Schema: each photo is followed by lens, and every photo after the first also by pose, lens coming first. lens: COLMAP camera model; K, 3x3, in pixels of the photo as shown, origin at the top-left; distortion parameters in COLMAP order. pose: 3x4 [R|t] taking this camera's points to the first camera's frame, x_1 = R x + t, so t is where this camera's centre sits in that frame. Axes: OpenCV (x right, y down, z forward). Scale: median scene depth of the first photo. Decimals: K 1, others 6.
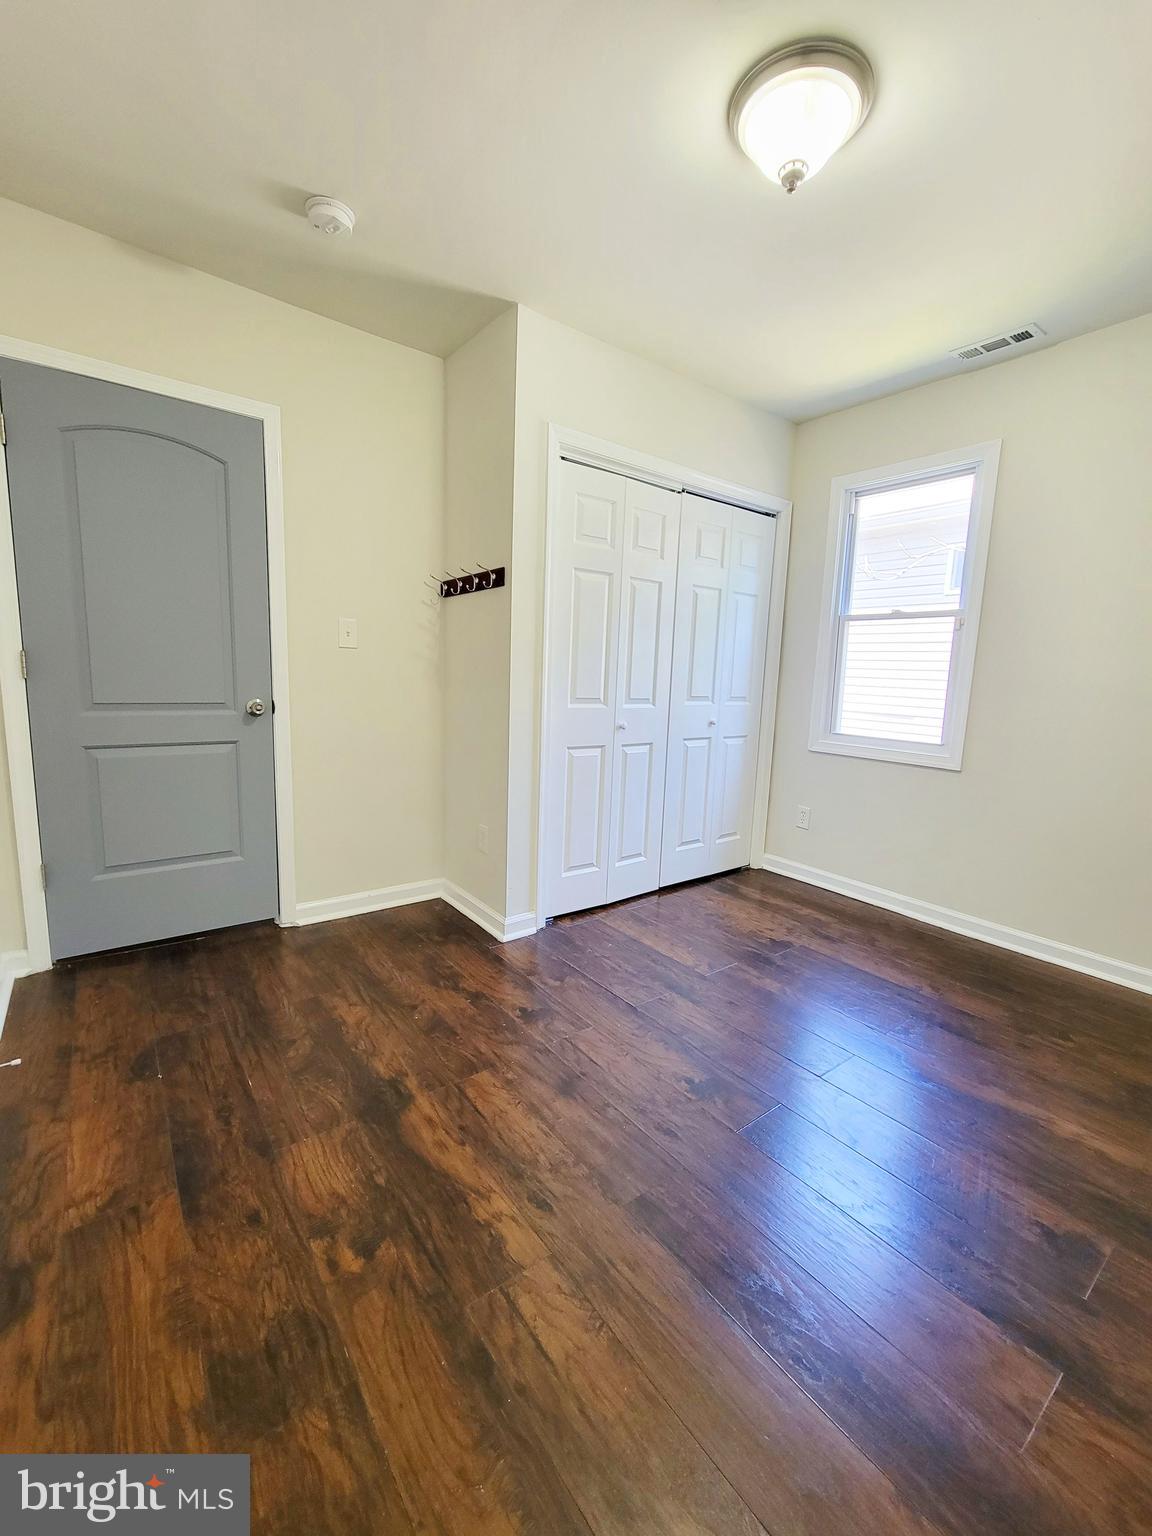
lens RADIAL K [[629.7, 0, 581.2], [0, 629.7, 762.4], [0, 0, 1]] dist [-0.000444, -0.001003]
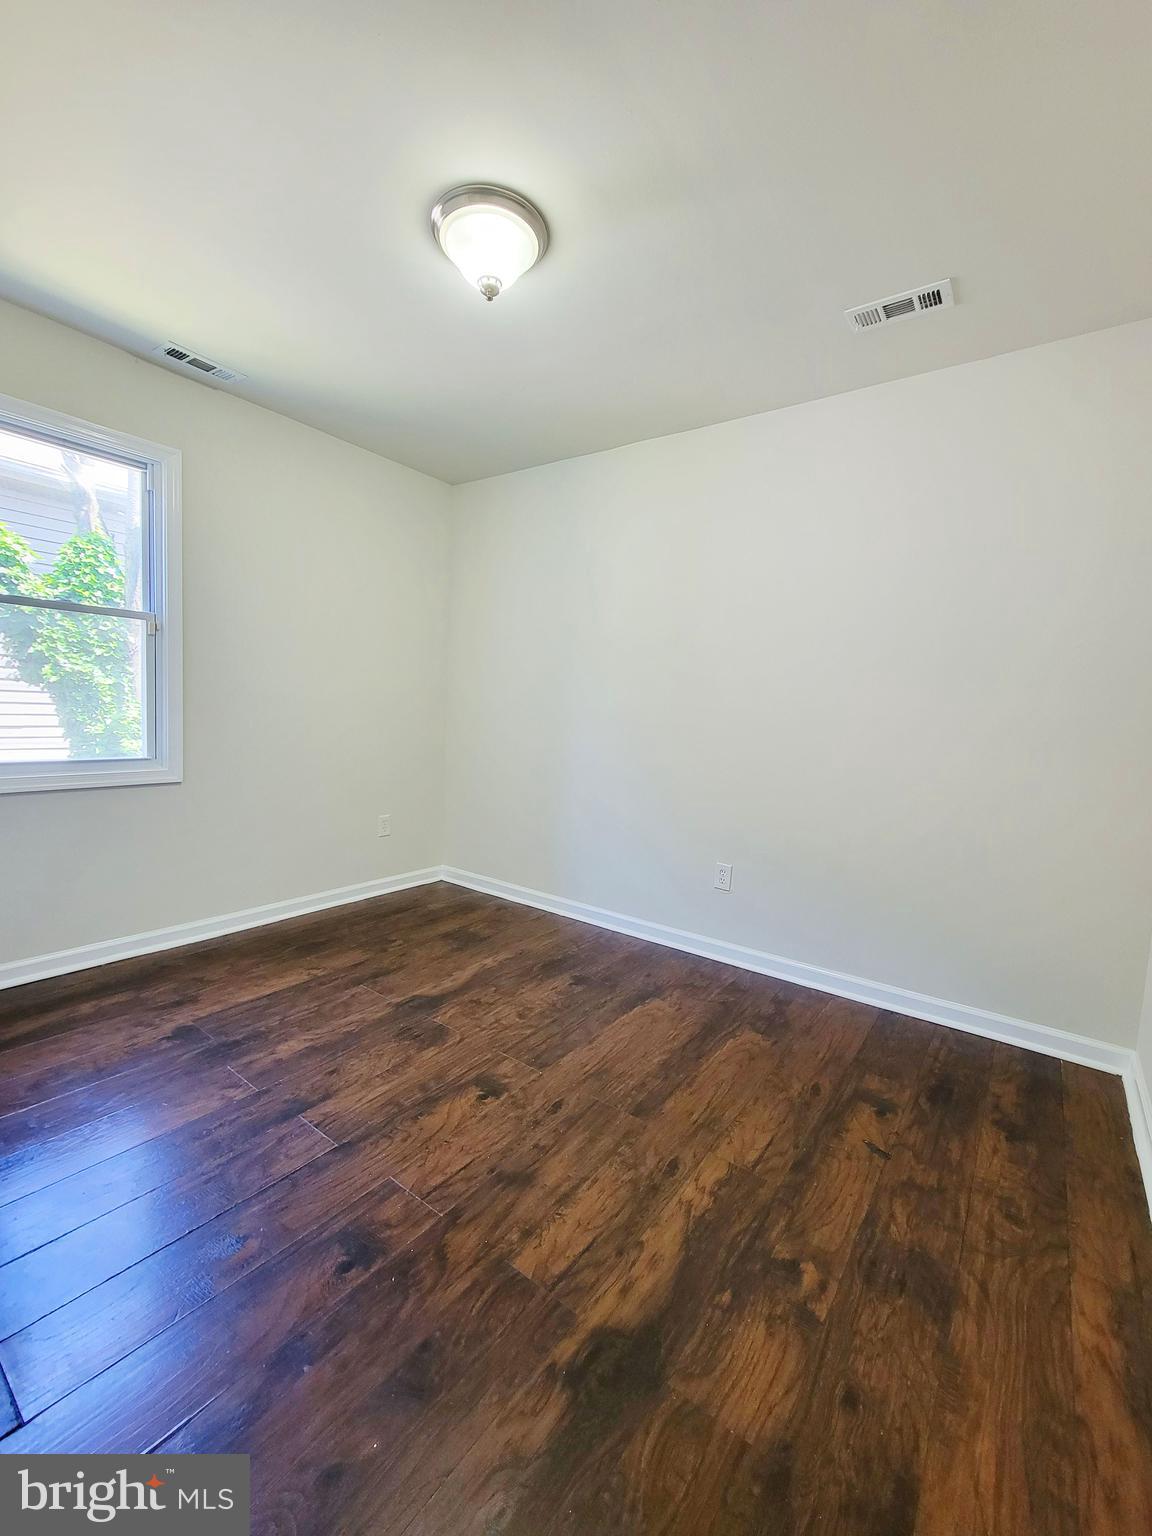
lens RADIAL K [[629.7, 0, 581.2], [0, 629.7, 762.4], [0, 0, 1]] dist [-0.000444, -0.001003]
pose [[-0.276344, -0.131914, 0.951963, -0.869715], [0.084785, 0.983327, 0.160873, -0.212034], [-0.957312, 0.125169, -0.260552, 1.145944]]
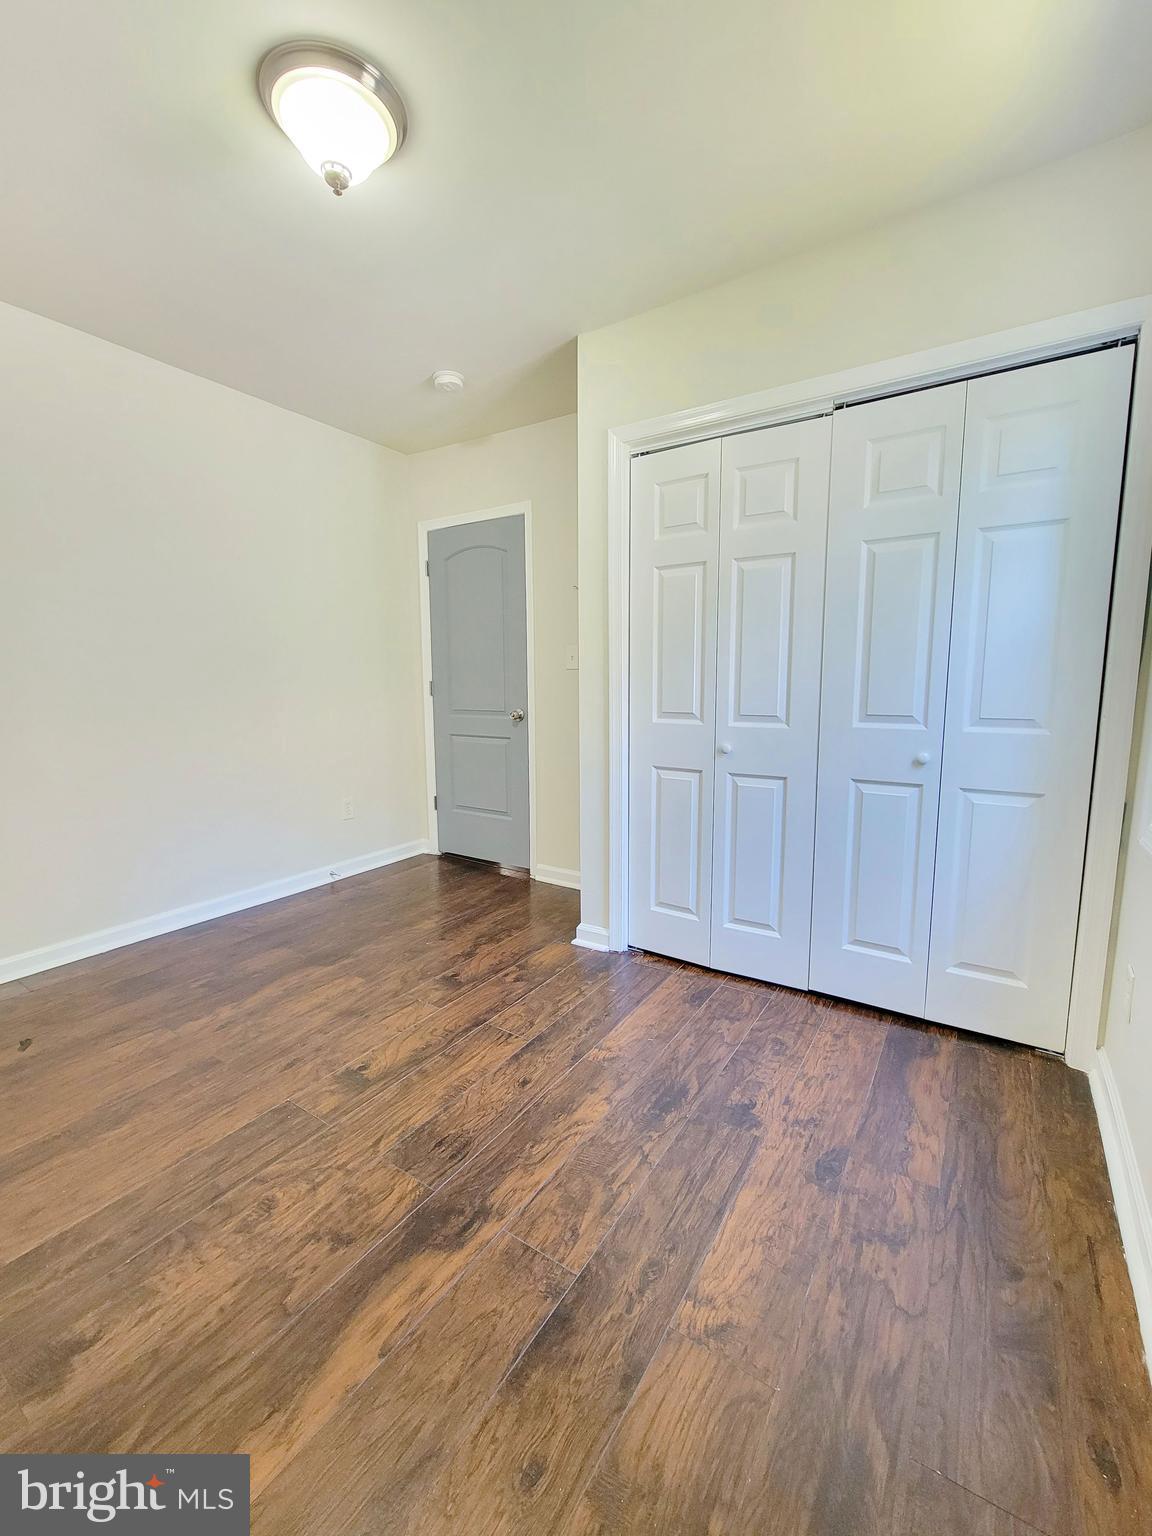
lens RADIAL K [[629.7, 0, 581.2], [0, 629.7, 762.4], [0, 0, 1]] dist [-0.000444, -0.001003]
pose [[0.335301, 0.088193, -0.937974, 1.349349], [-0.123986, 0.991080, 0.048864, -0.103722], [0.933917, 0.099911, 0.343245, 1.017244]]
